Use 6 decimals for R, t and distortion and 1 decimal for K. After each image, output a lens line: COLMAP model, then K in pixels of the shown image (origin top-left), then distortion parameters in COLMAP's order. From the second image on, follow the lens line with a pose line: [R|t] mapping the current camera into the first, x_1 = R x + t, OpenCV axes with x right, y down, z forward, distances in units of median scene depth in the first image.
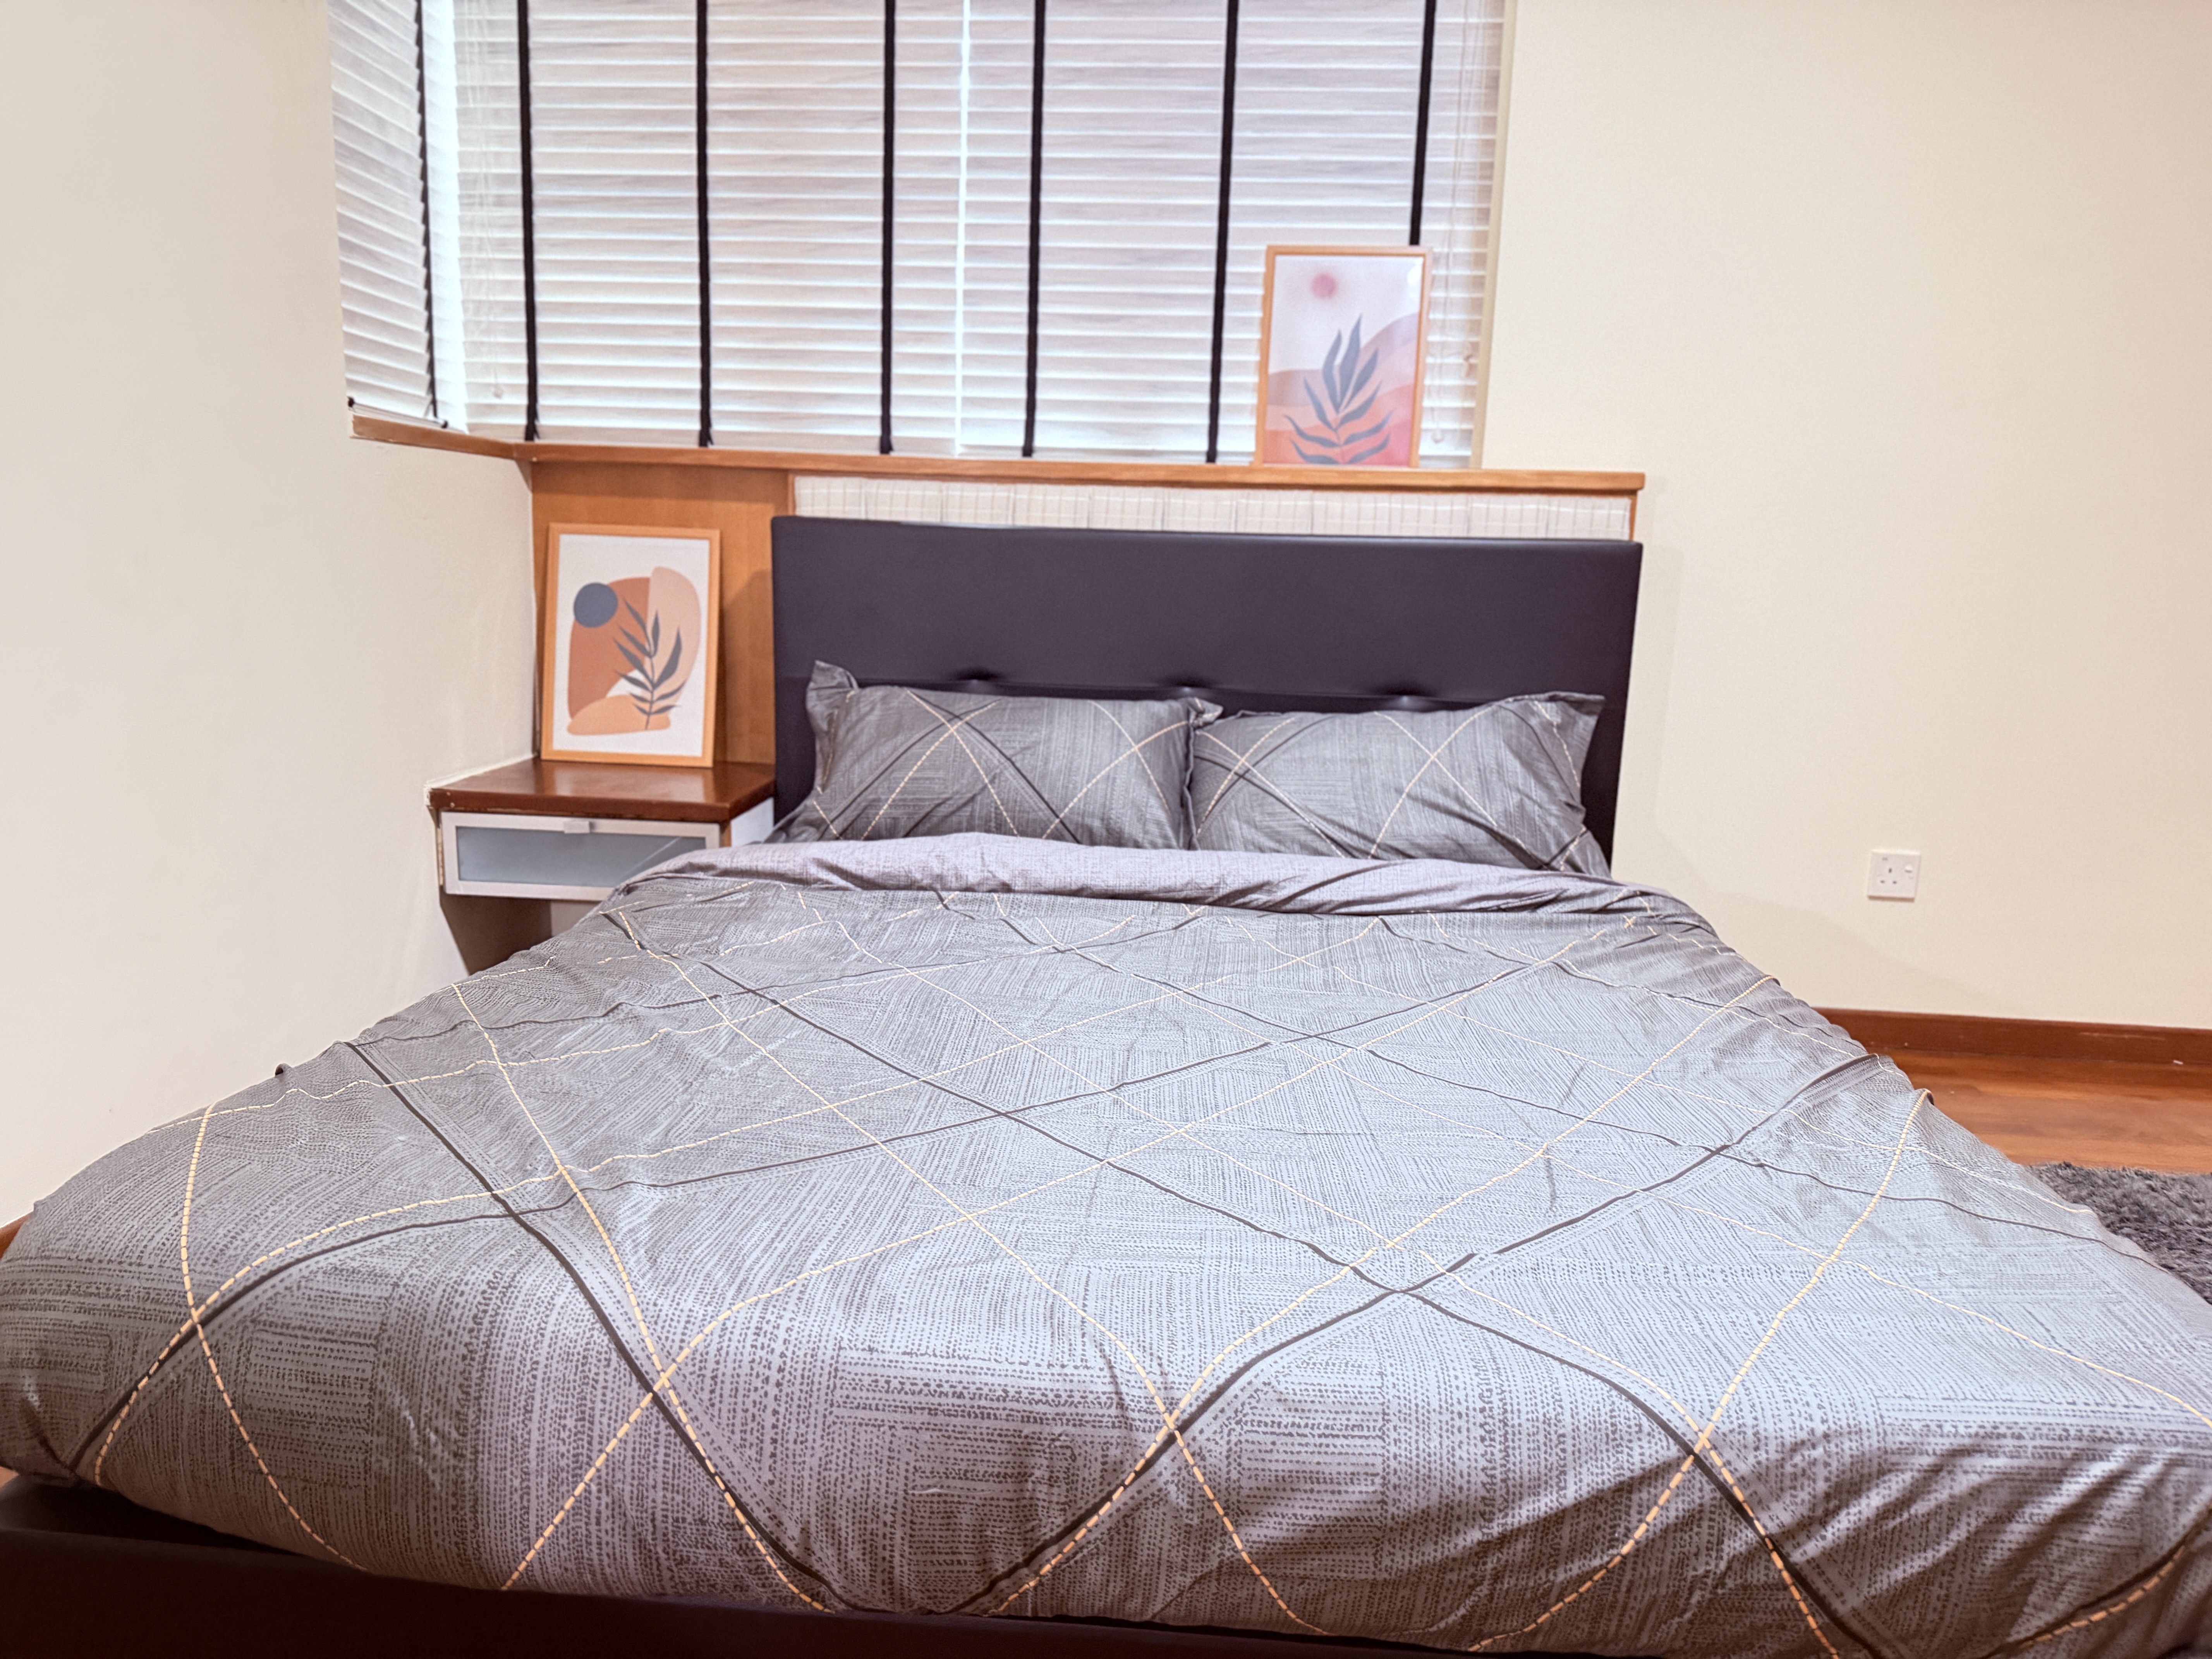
lens RADIAL K [[1538.9, 0, 1106.2], [0, 1538.9, 867.3], [0, 0, 1]] dist [0.040183, -0.056814]
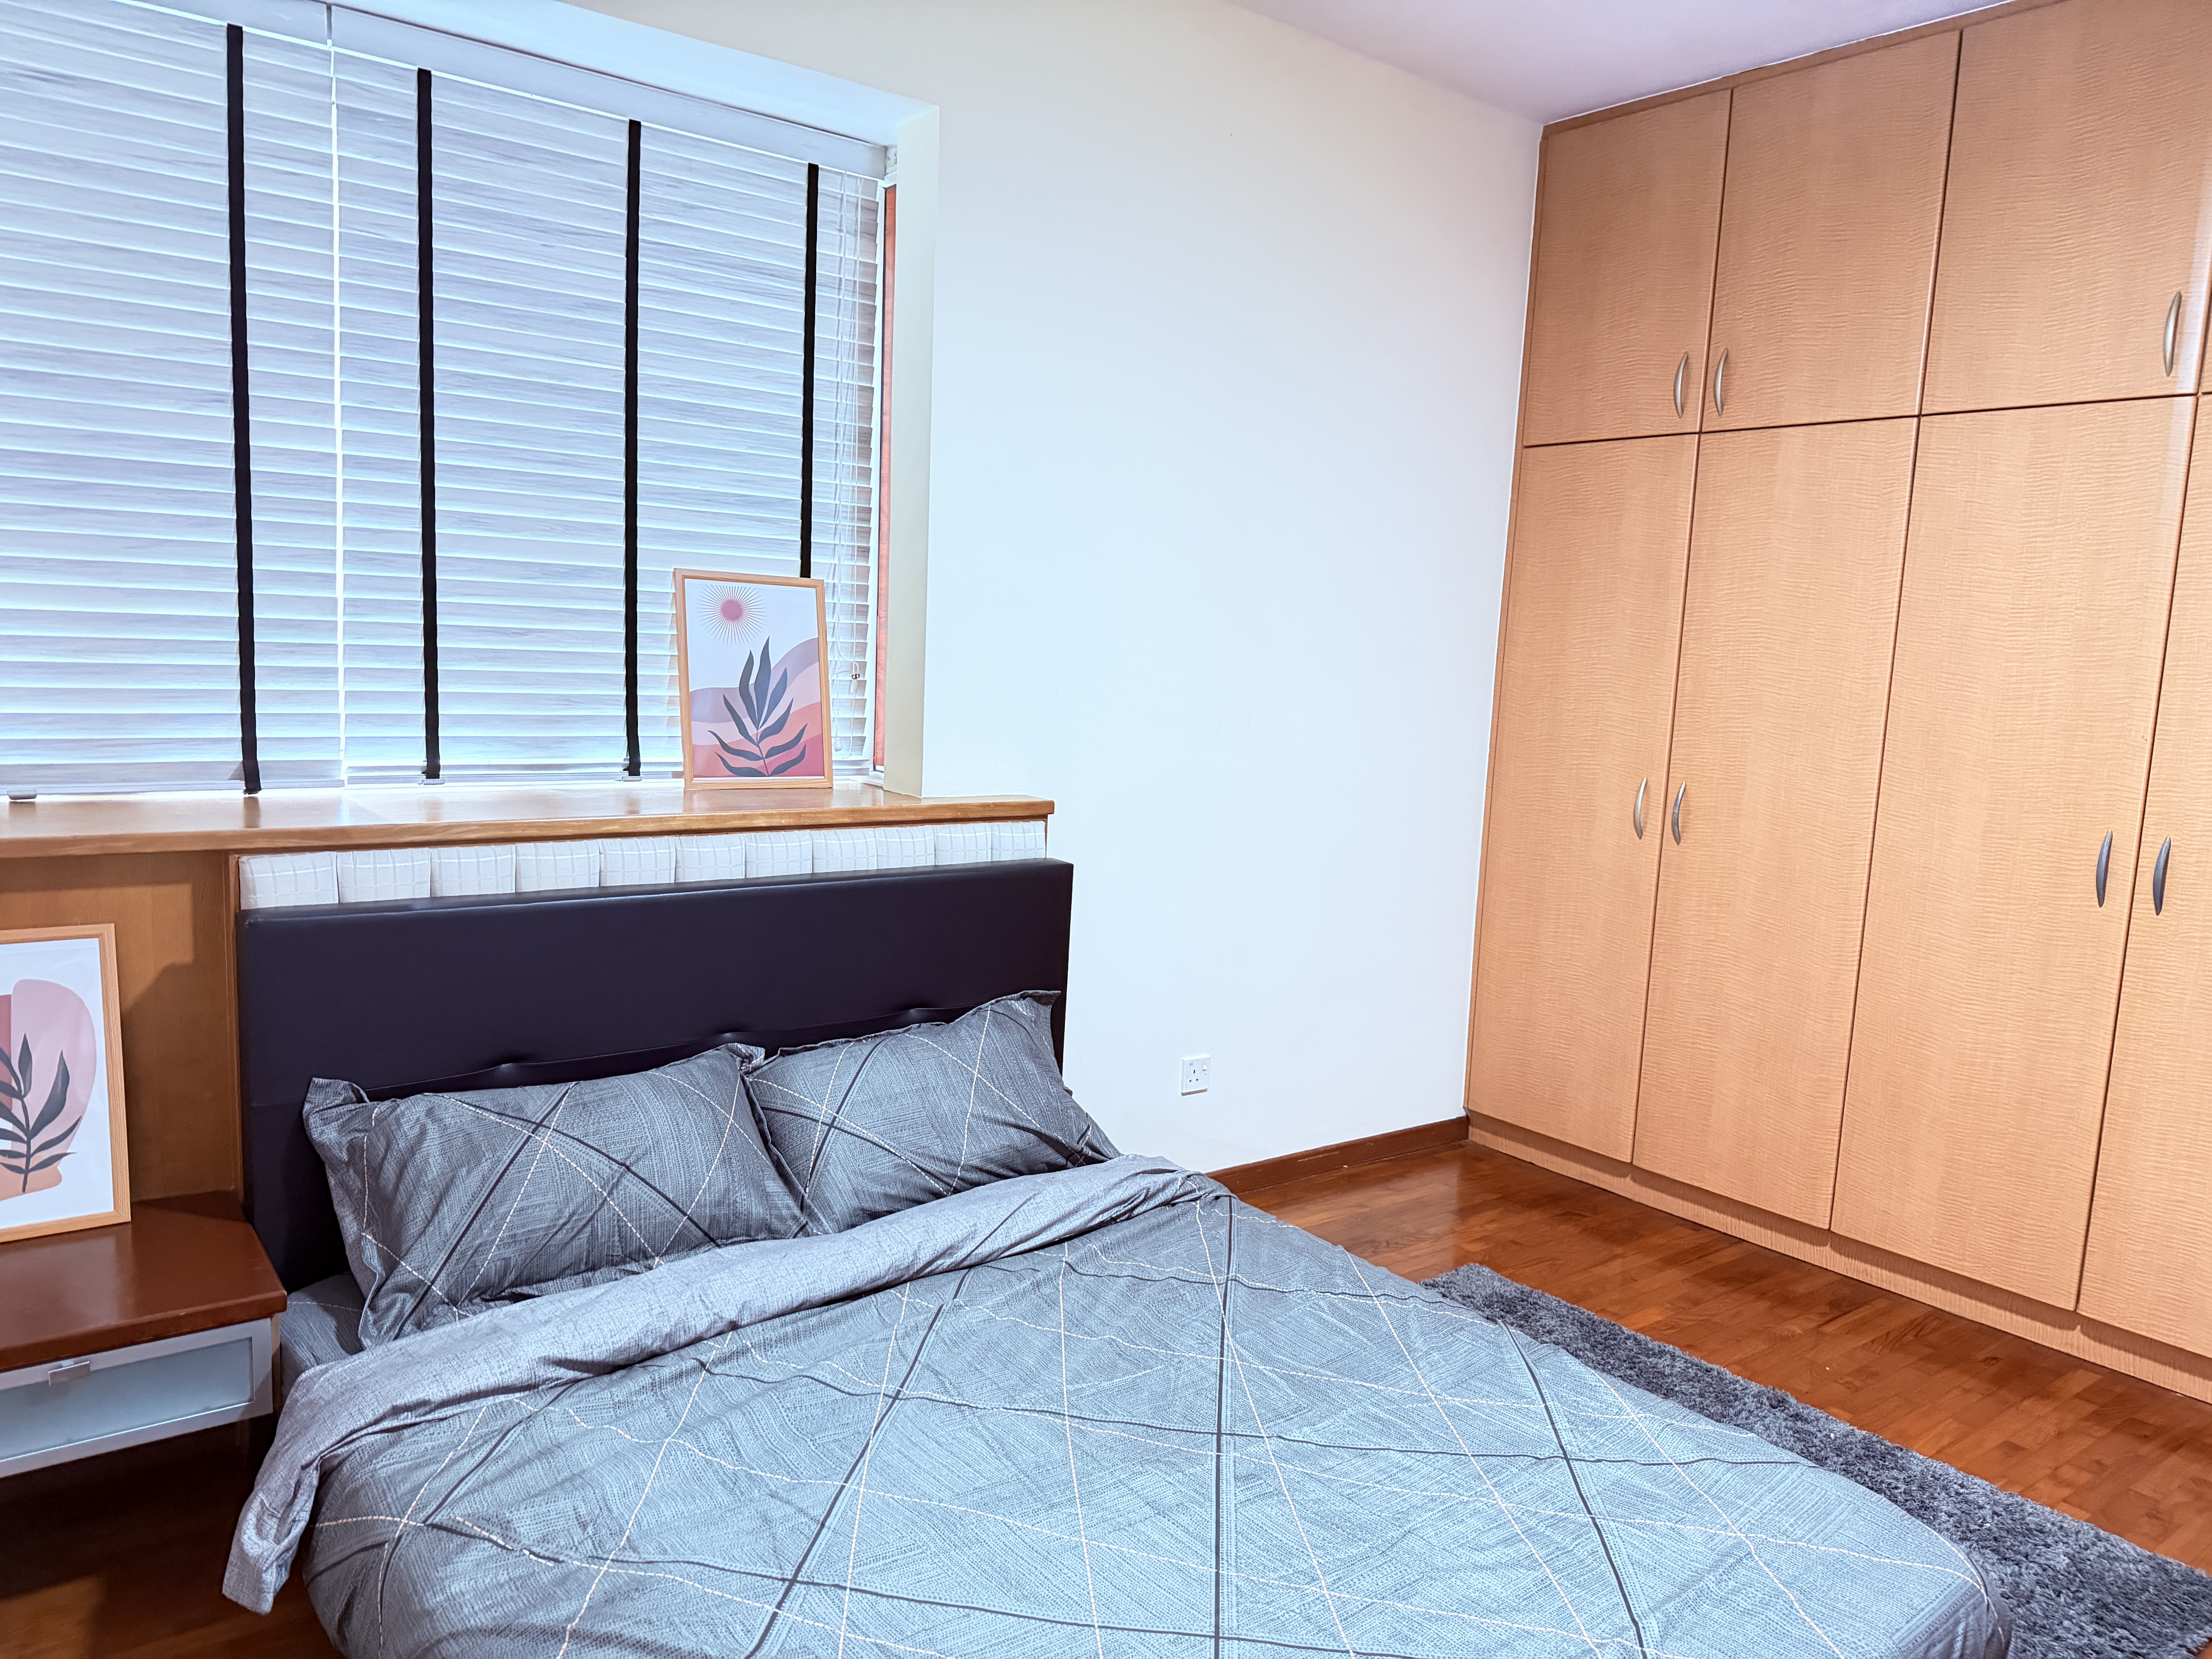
lens RADIAL K [[1538.9, 0, 1110.4], [0, 1538.9, 844.8], [0, 0, 1]] dist [0.040183, -0.056814]
pose [[0.739638, -0.089561, 0.667019, -0.395507], [0.107253, 0.994125, 0.014552, -0.213586], [-0.664403, 0.060777, 0.744899, 0.066228]]
